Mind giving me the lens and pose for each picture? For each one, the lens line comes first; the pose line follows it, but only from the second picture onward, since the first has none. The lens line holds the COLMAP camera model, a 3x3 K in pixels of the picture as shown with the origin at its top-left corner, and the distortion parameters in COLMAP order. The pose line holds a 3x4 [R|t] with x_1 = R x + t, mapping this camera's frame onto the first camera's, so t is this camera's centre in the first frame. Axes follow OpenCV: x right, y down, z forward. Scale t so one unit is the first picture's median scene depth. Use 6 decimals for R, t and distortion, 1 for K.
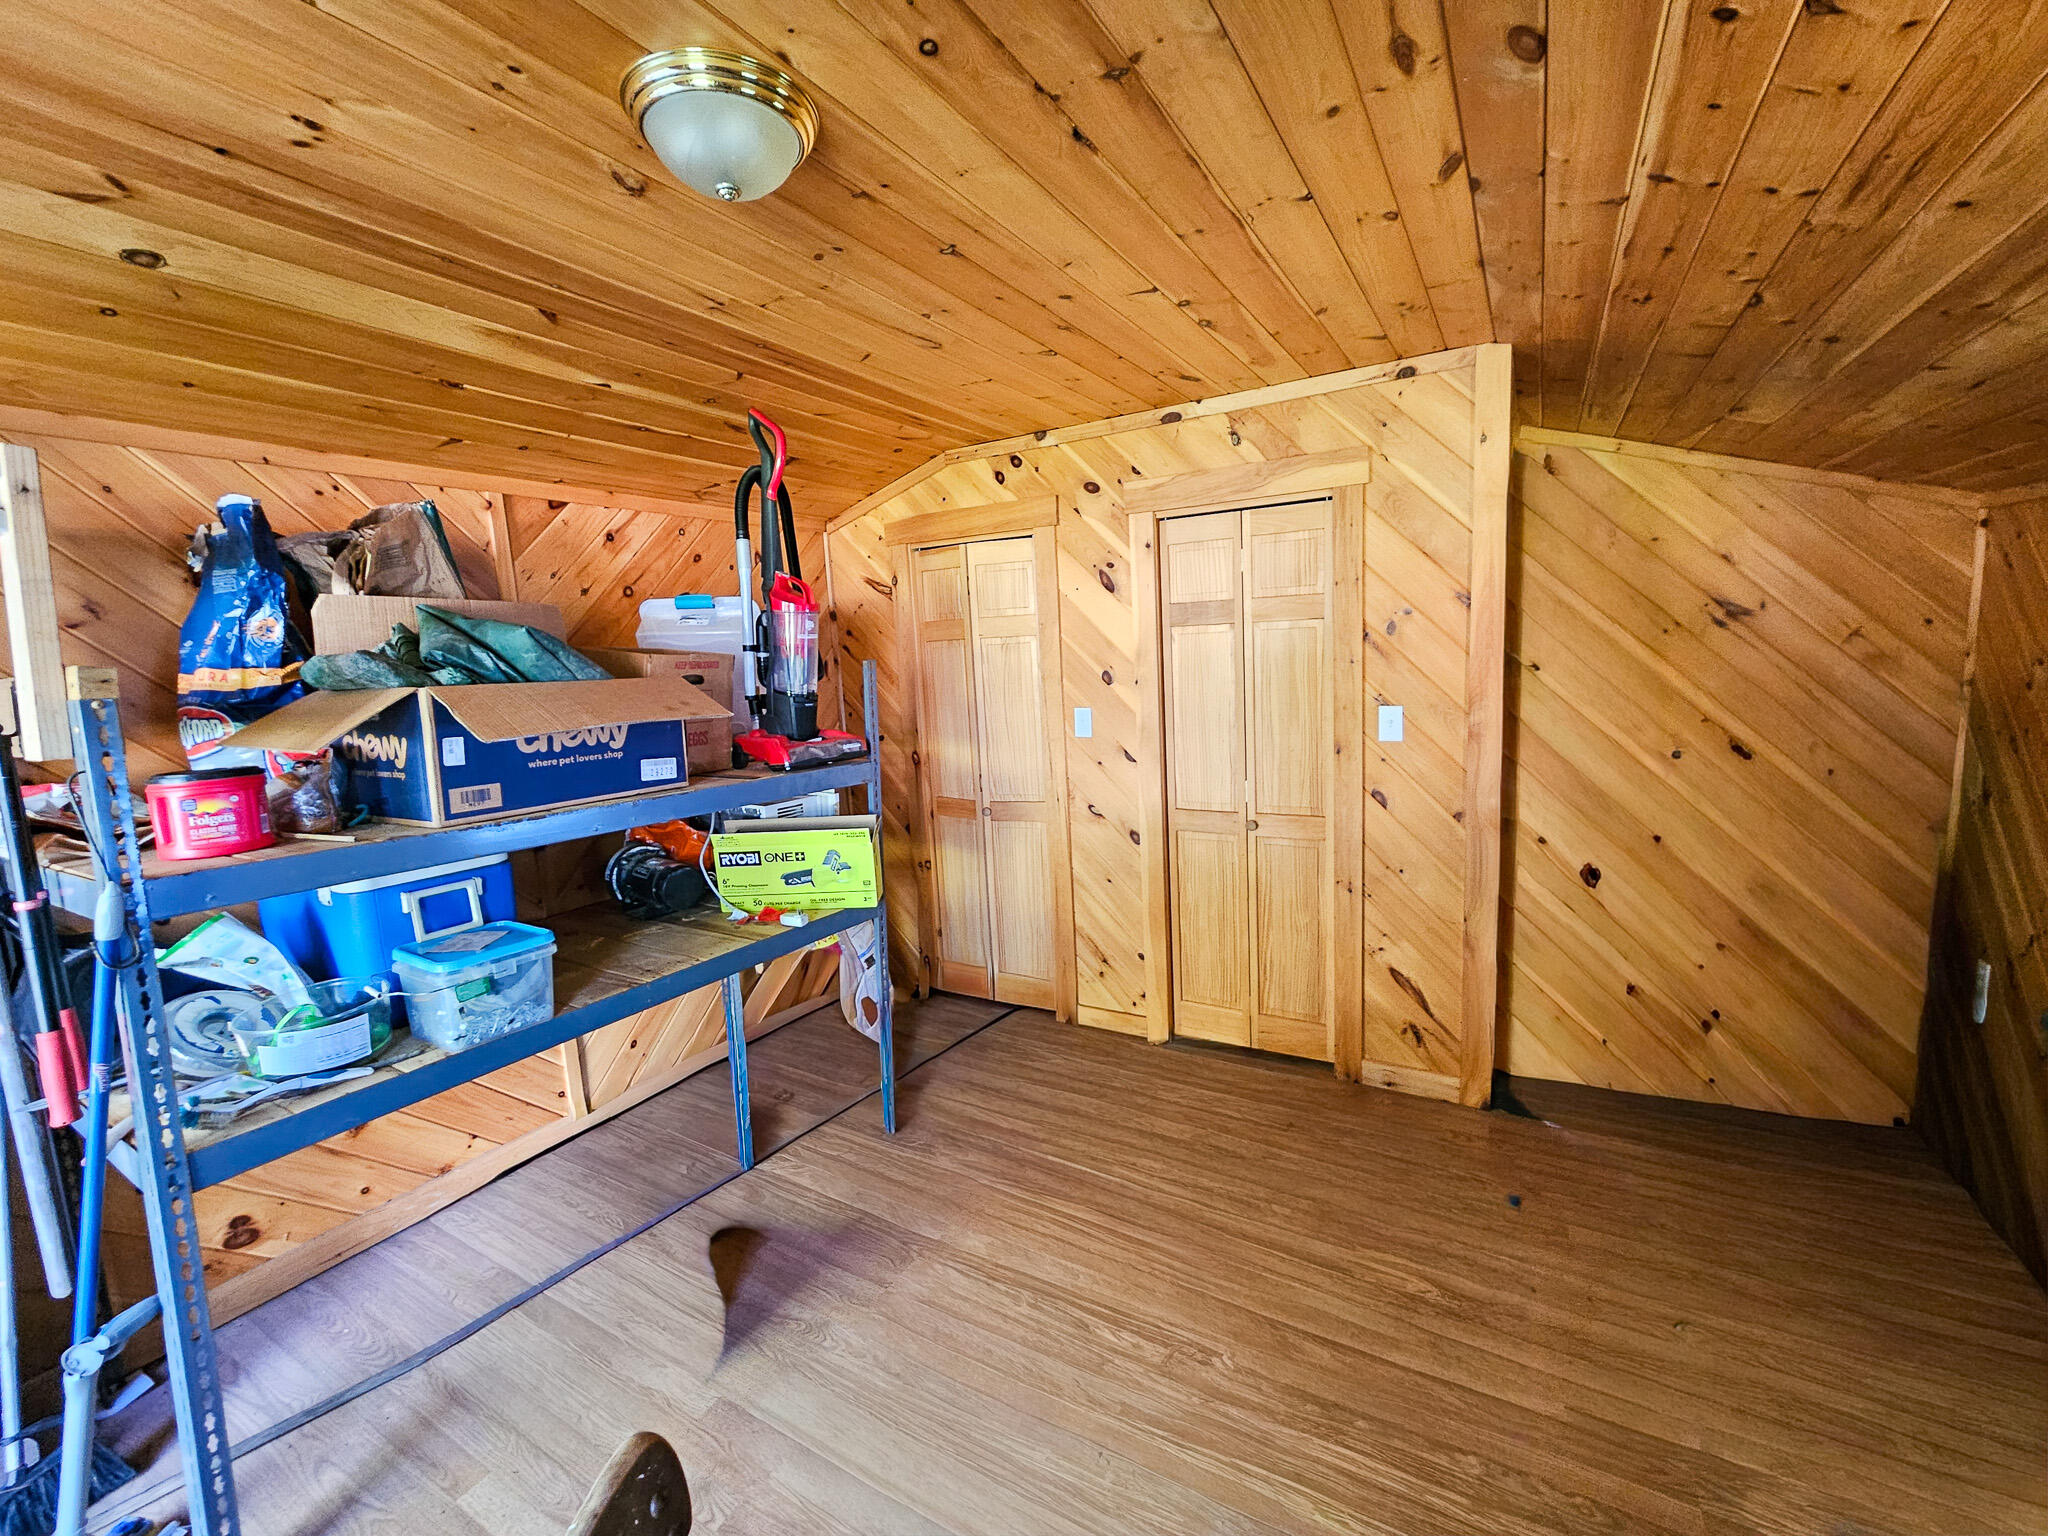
lens RADIAL K [[837.9, 0, 1031.9], [0, 837.9, 763.1], [0, 0, 1]] dist [-0.000856, -0.000539]
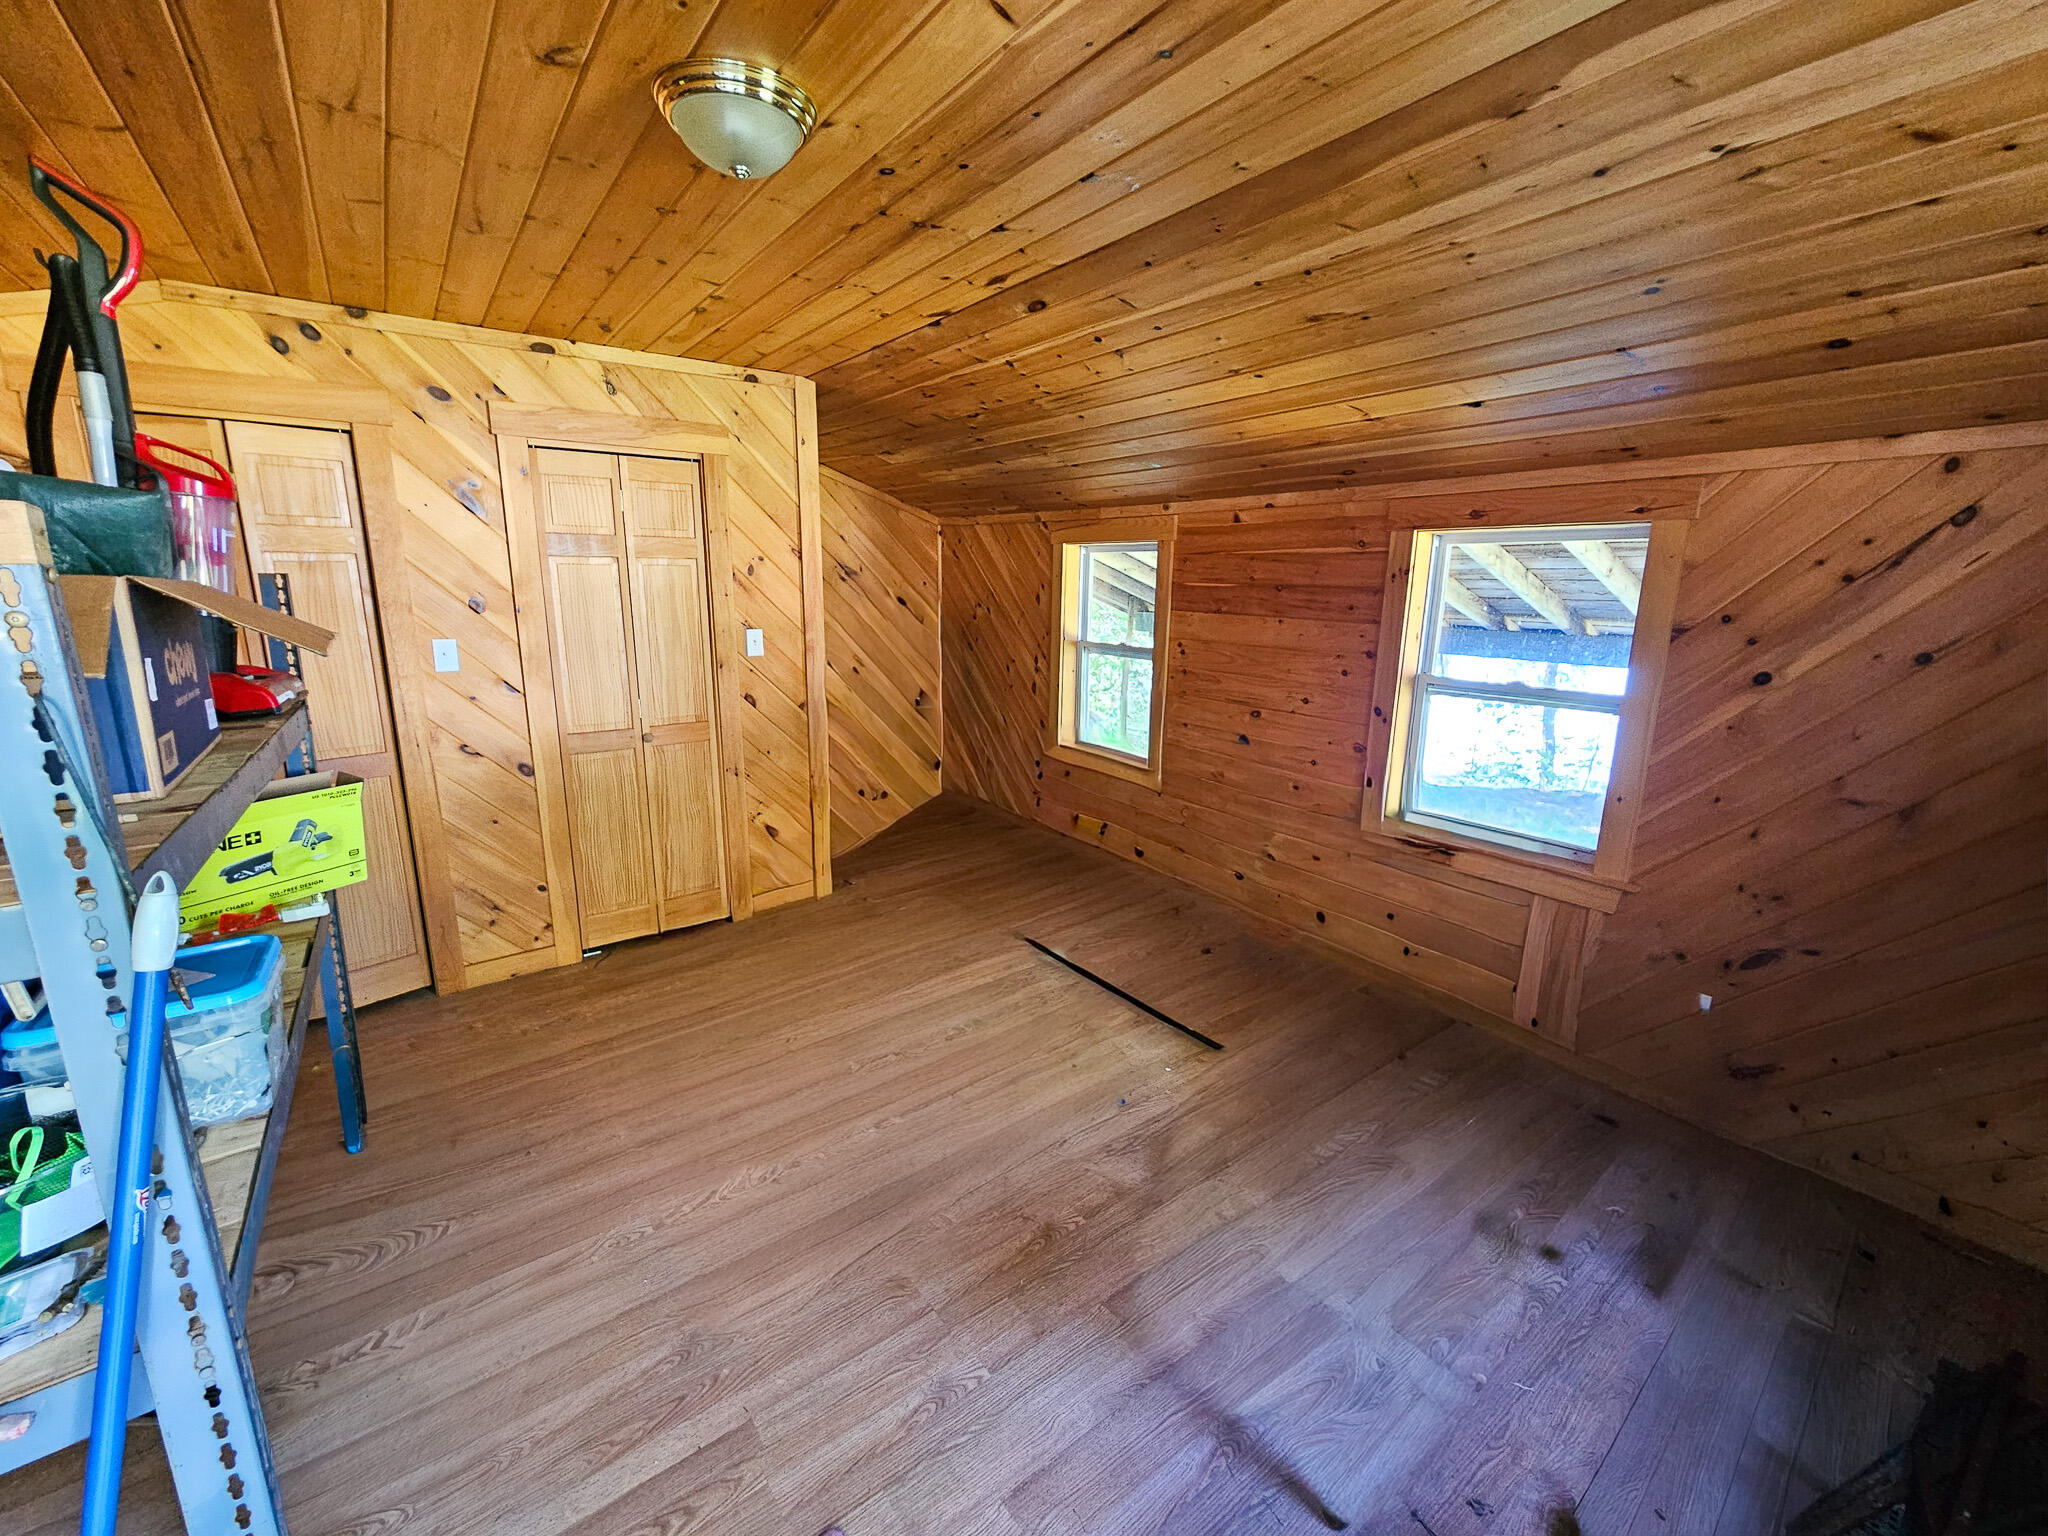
lens RADIAL K [[837.9, 0, 1027.8], [0, 837.9, 762.4], [0, 0, 1]] dist [-0.000856, -0.000539]
pose [[0.383472, -0.149586, 0.911358, -0.622201], [0.099950, 0.987722, 0.120064, 0.023612], [-0.918128, 0.045049, 0.393715, 0.079457]]
